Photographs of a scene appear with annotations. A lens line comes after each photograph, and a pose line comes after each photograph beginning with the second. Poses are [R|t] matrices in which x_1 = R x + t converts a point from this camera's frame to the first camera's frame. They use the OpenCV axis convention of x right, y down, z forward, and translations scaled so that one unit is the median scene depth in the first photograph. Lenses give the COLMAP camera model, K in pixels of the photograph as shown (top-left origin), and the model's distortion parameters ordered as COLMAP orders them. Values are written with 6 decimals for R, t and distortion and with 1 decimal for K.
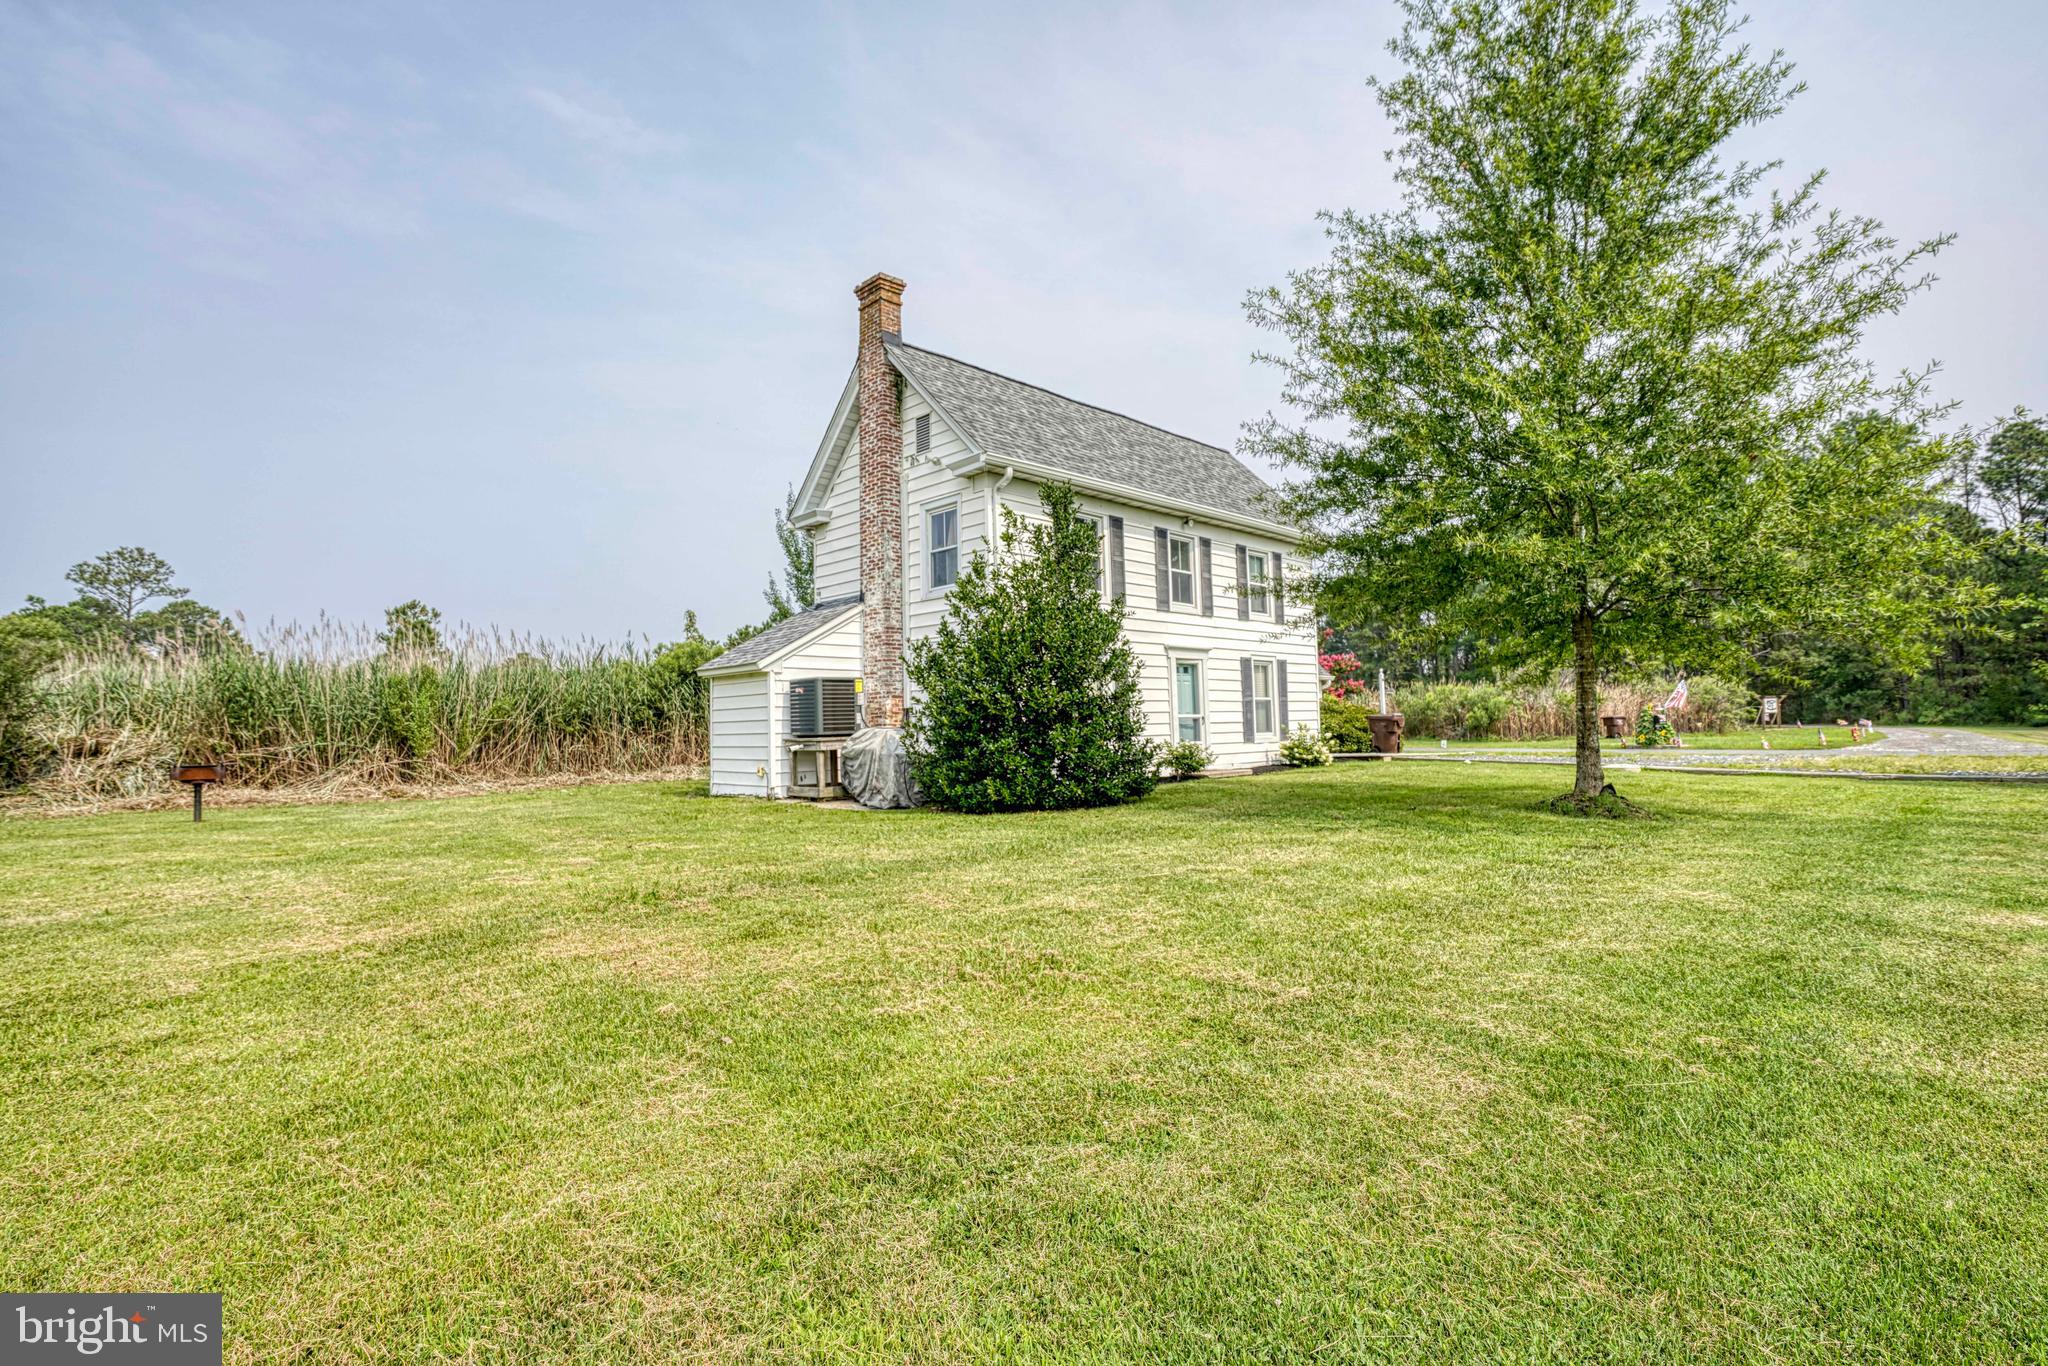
lens RADIAL K [[937.5, 0, 1024.0], [0, 937.5, 683.0], [0, 0, 1]] dist [-0.063199, 0.023454]
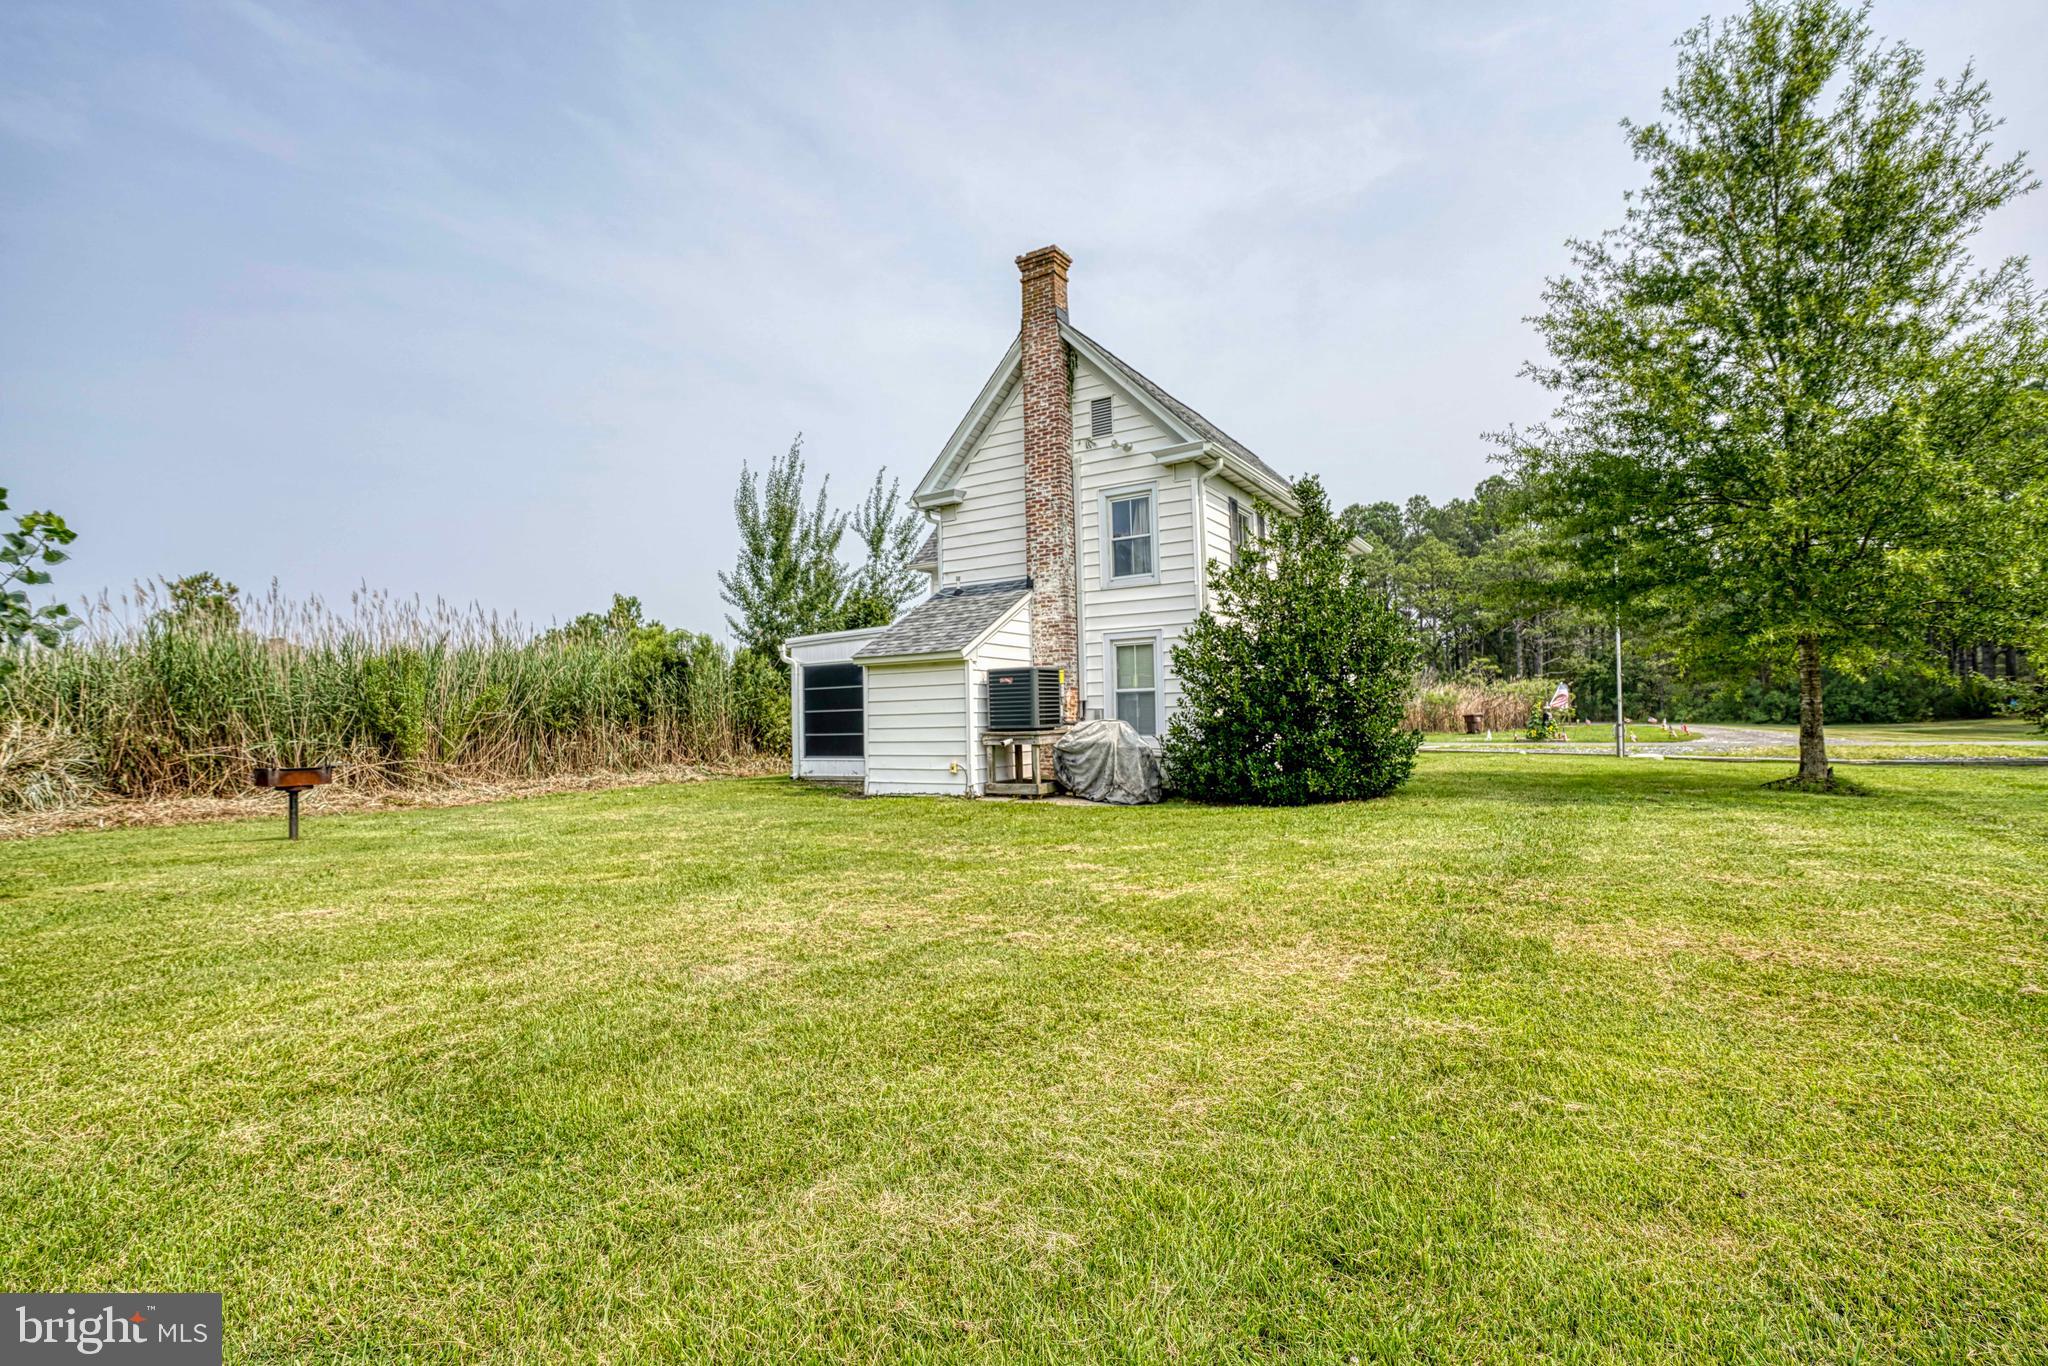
lens RADIAL K [[937.5, 0, 1024.0], [0, 937.5, 683.0], [0, 0, 1]] dist [-0.063199, 0.023454]
pose [[0.974213, 0.010040, 0.225407, -0.395801], [-0.010538, 0.999944, 0.001007, 0.008309], [-0.225384, -0.003356, 0.974264, 0.073311]]
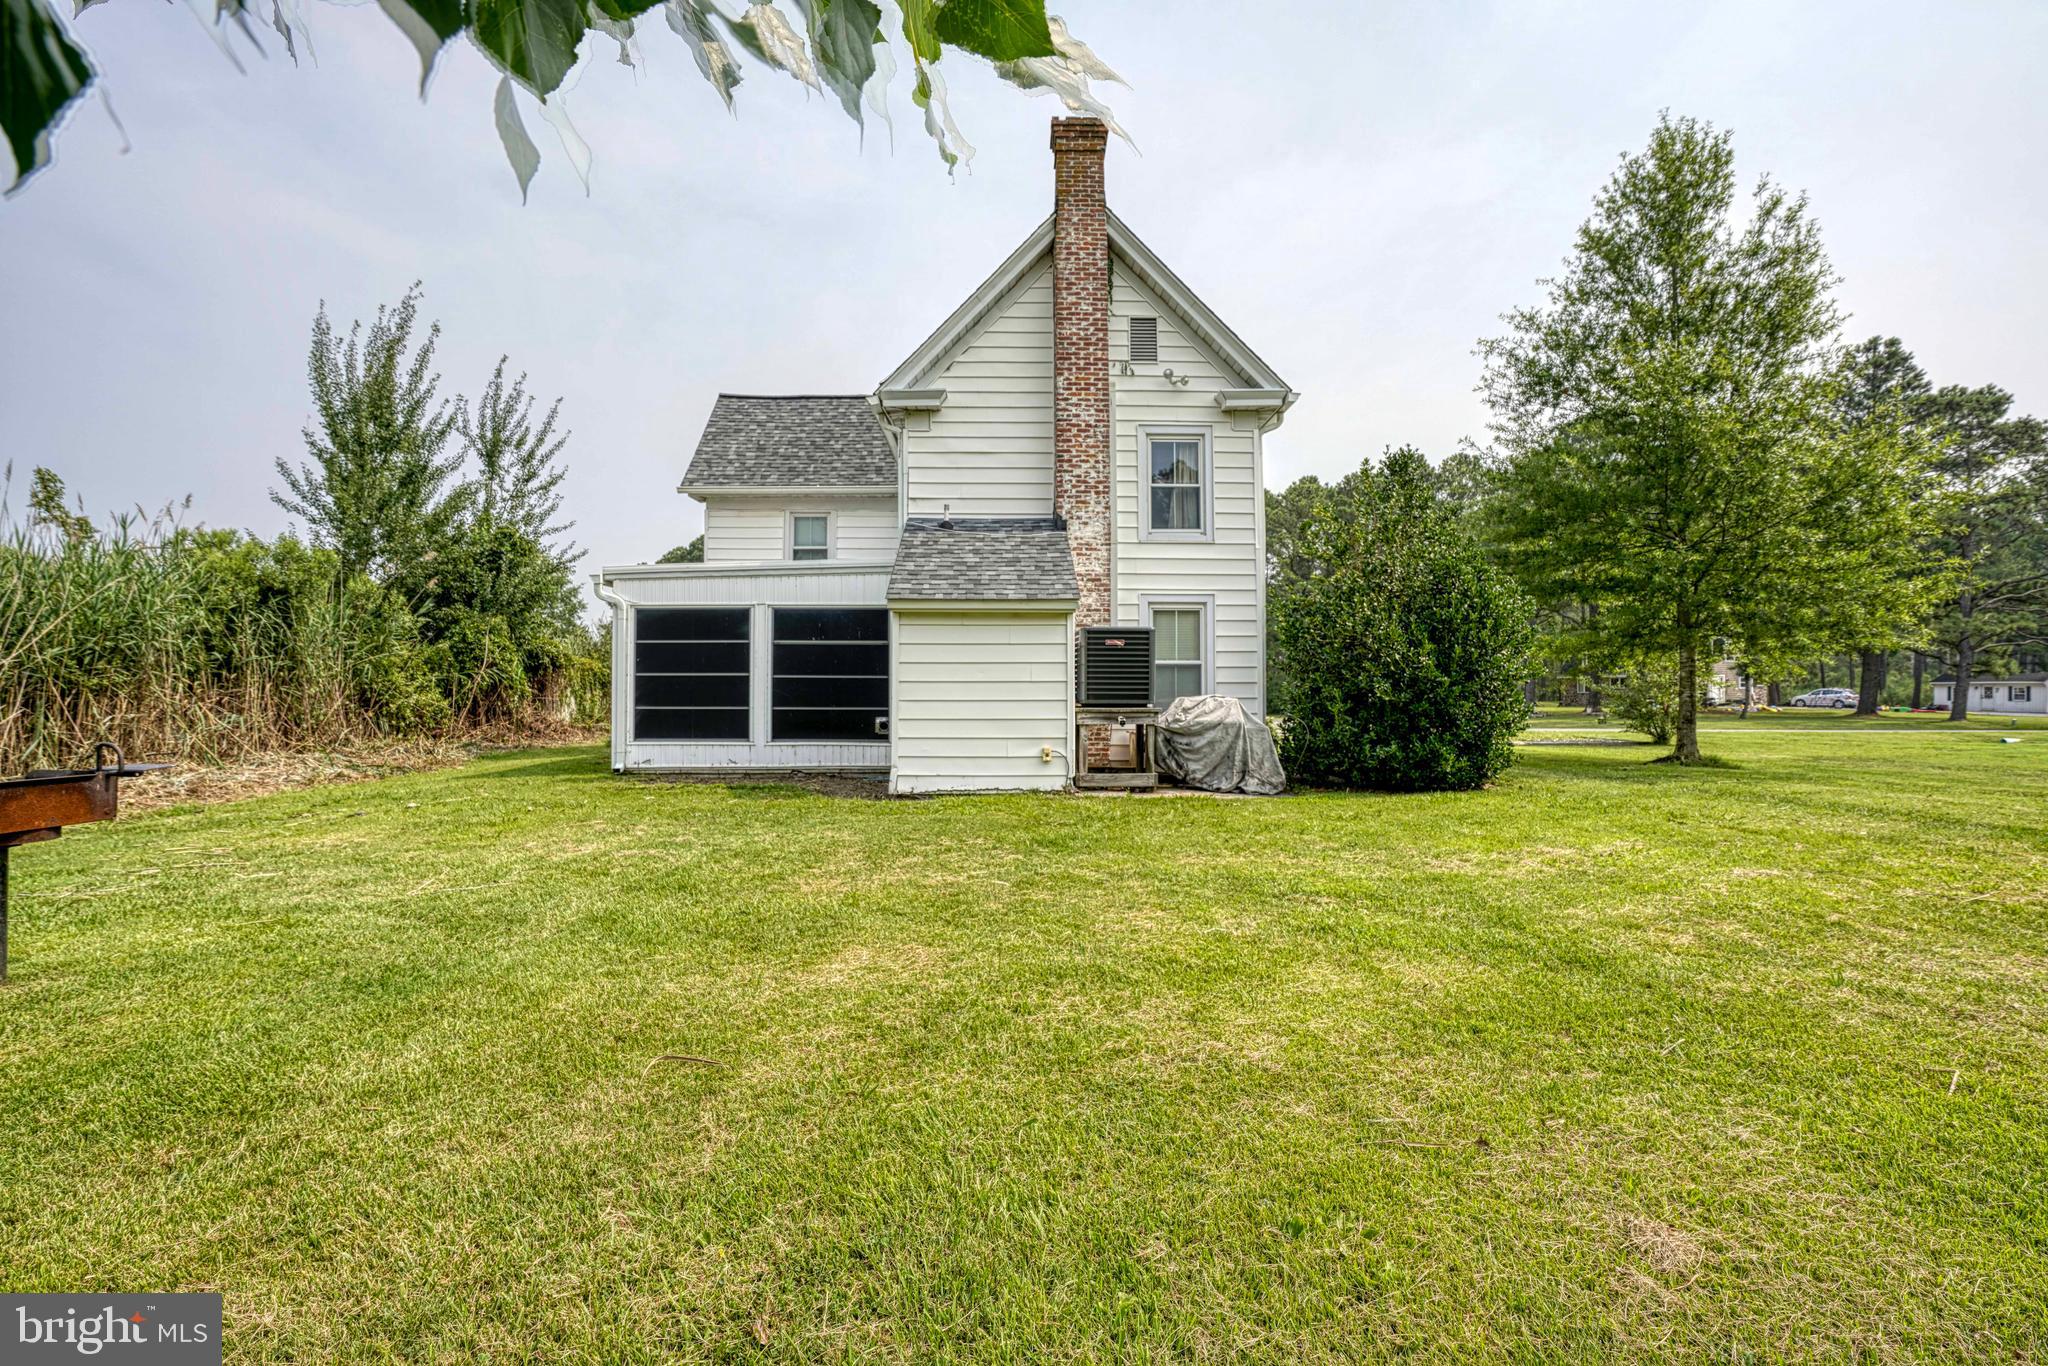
lens RADIAL K [[937.5, 0, 1024.0], [0, 937.5, 683.0], [0, 0, 1]] dist [-0.063199, 0.023454]
pose [[0.694911, 0.034120, 0.718285, -0.746855], [-0.049967, 0.998750, 0.000898, 0.038658], [-0.717357, -0.036515, 0.695748, 0.487698]]
